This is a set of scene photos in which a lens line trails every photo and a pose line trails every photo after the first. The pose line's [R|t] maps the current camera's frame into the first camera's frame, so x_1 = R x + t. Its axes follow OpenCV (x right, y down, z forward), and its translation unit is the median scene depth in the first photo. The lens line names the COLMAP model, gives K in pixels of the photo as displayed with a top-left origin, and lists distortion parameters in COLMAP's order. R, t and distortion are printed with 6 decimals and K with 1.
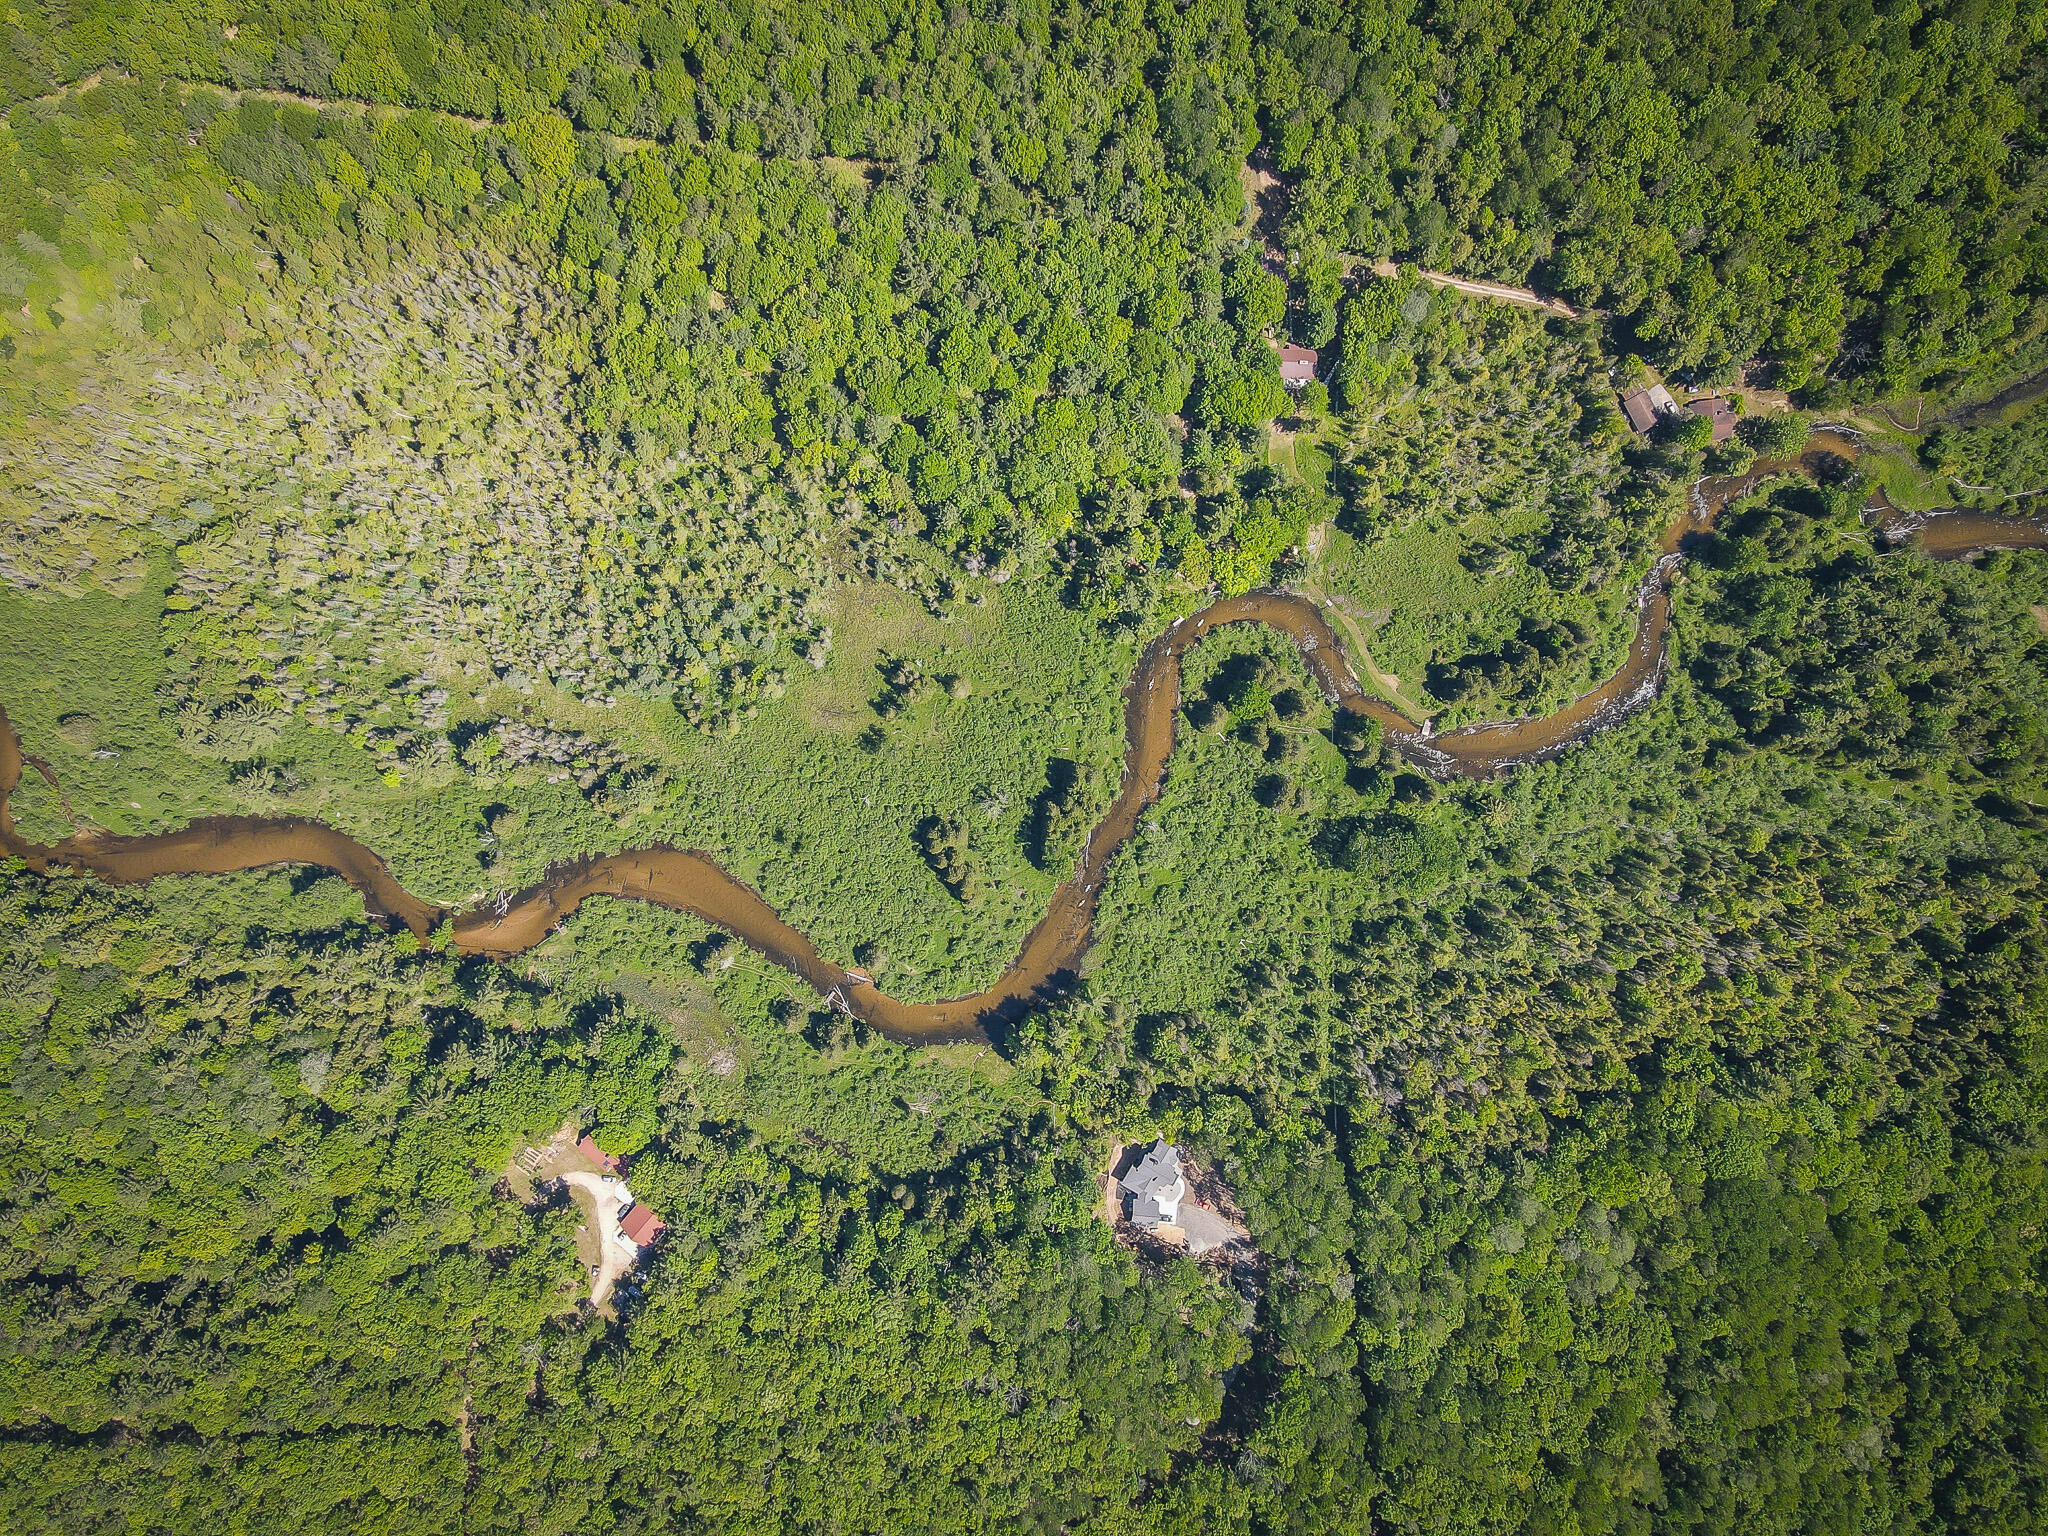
lens RADIAL K [[1501.6, 0, 1024.0], [0, 1501.6, 768.0], [0, 0, 1]] dist [0.011382, 0.009855]
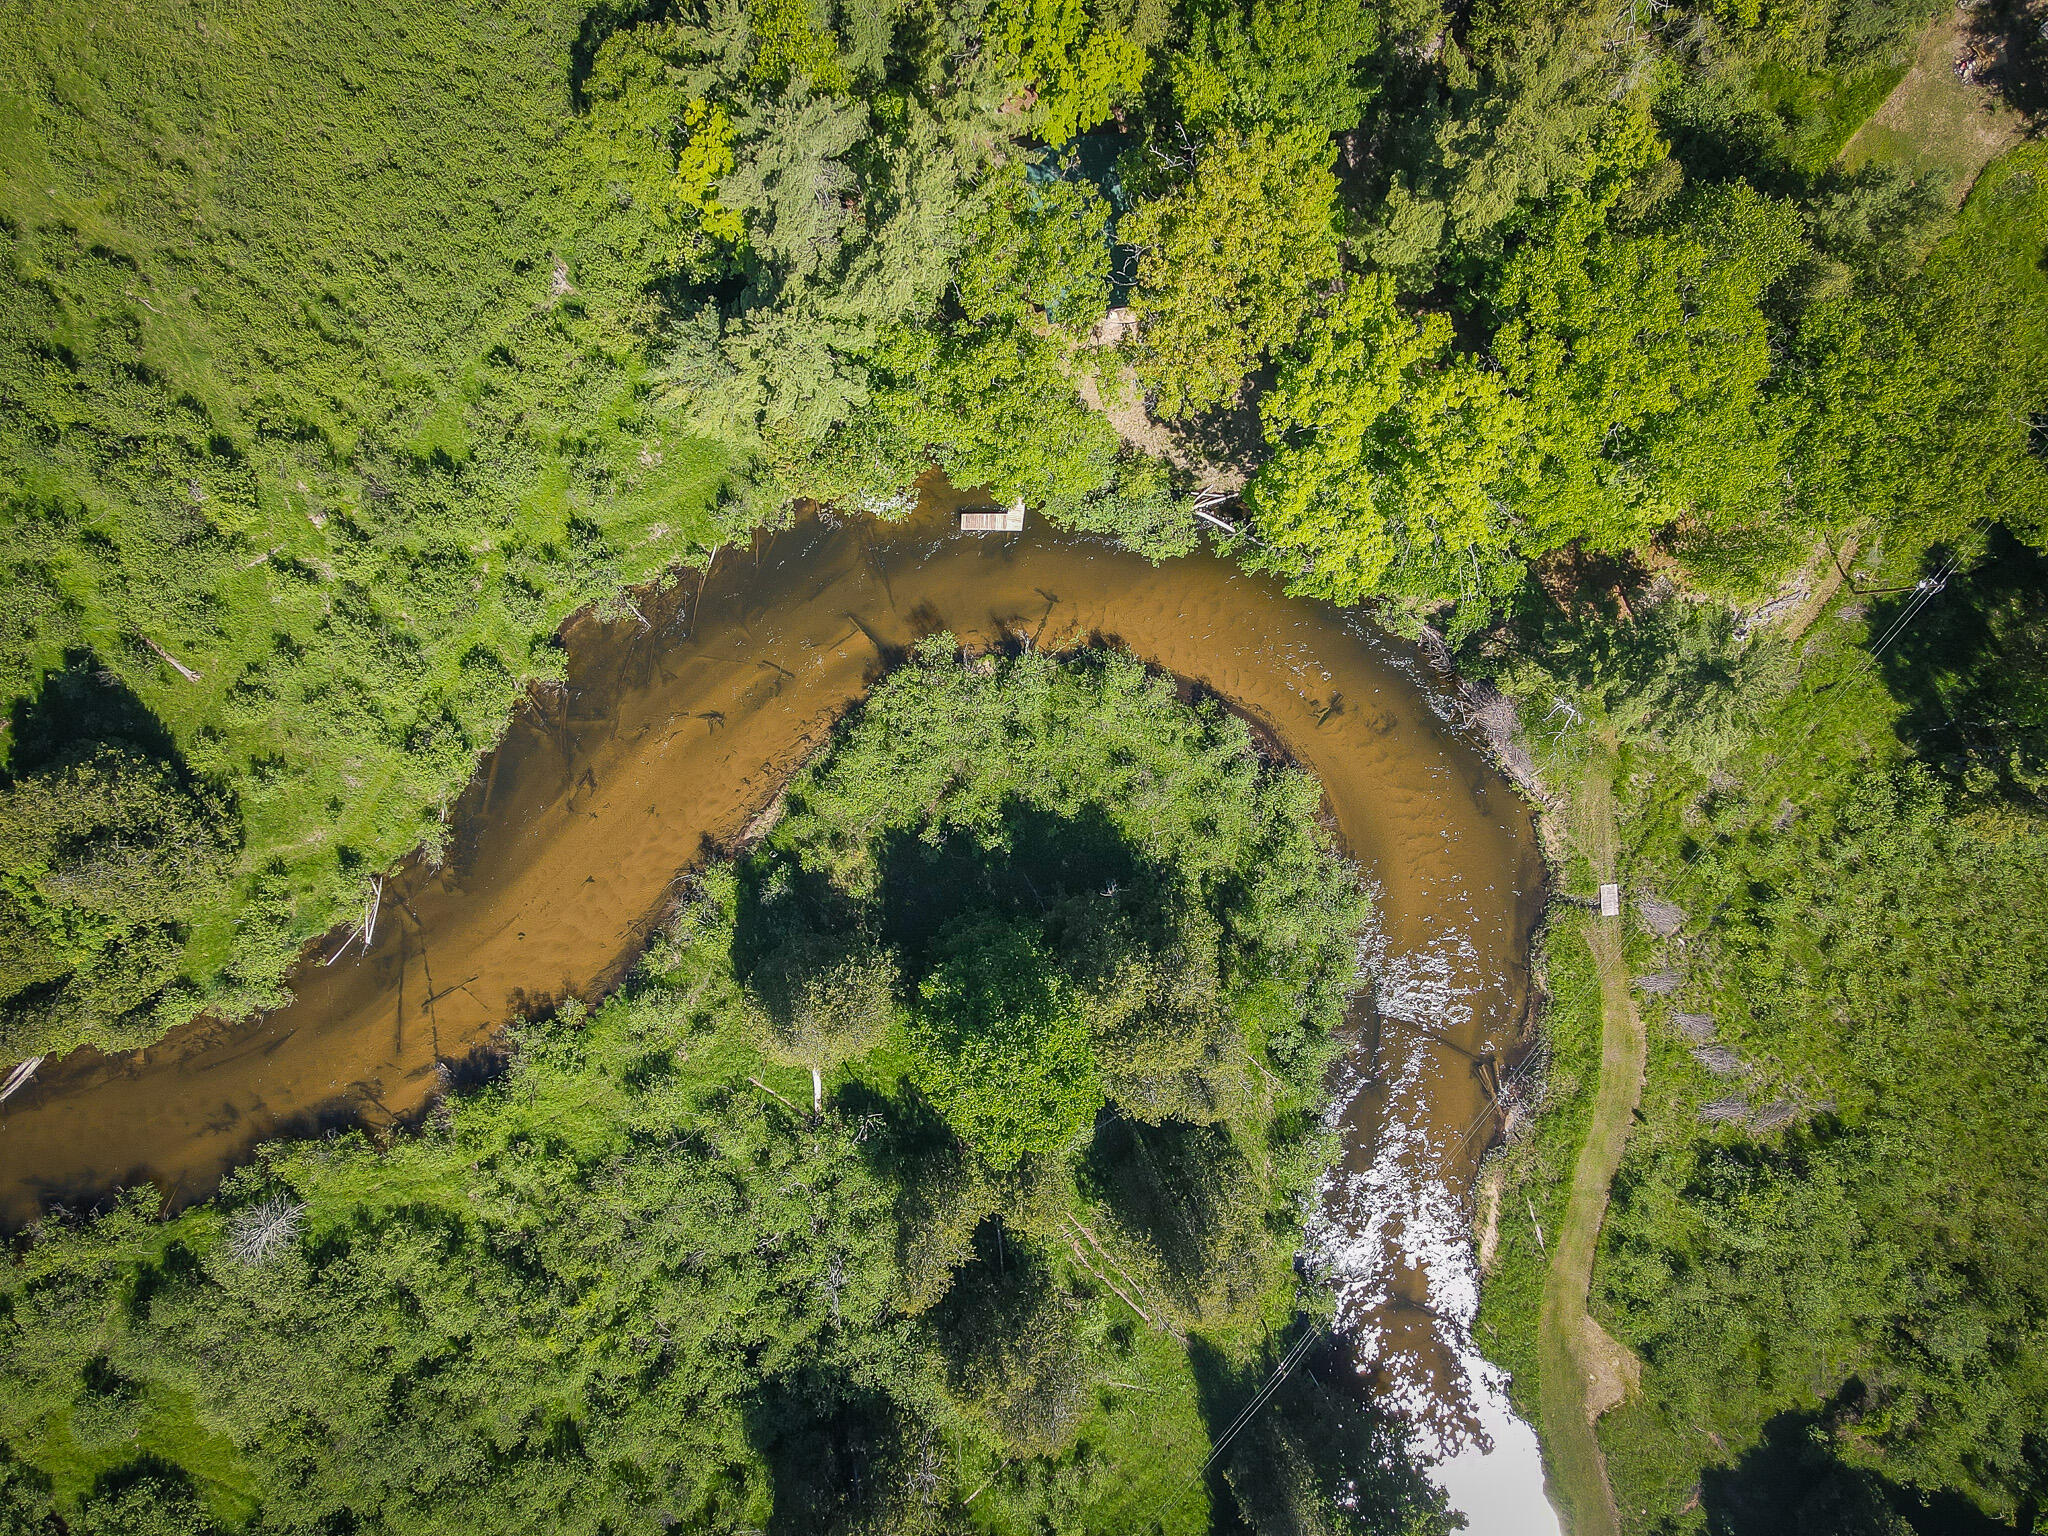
lens RADIAL K [[1501.6, 0, 1024.0], [0, 1501.6, 768.0], [0, 0, 1]] dist [0.011382, 0.009855]
pose [[0.783393, 0.621232, 0.019139, 0.125306], [-0.620757, 0.783584, -0.025641, -0.069395], [-0.030926, 0.008206, 0.999488, 0.806244]]
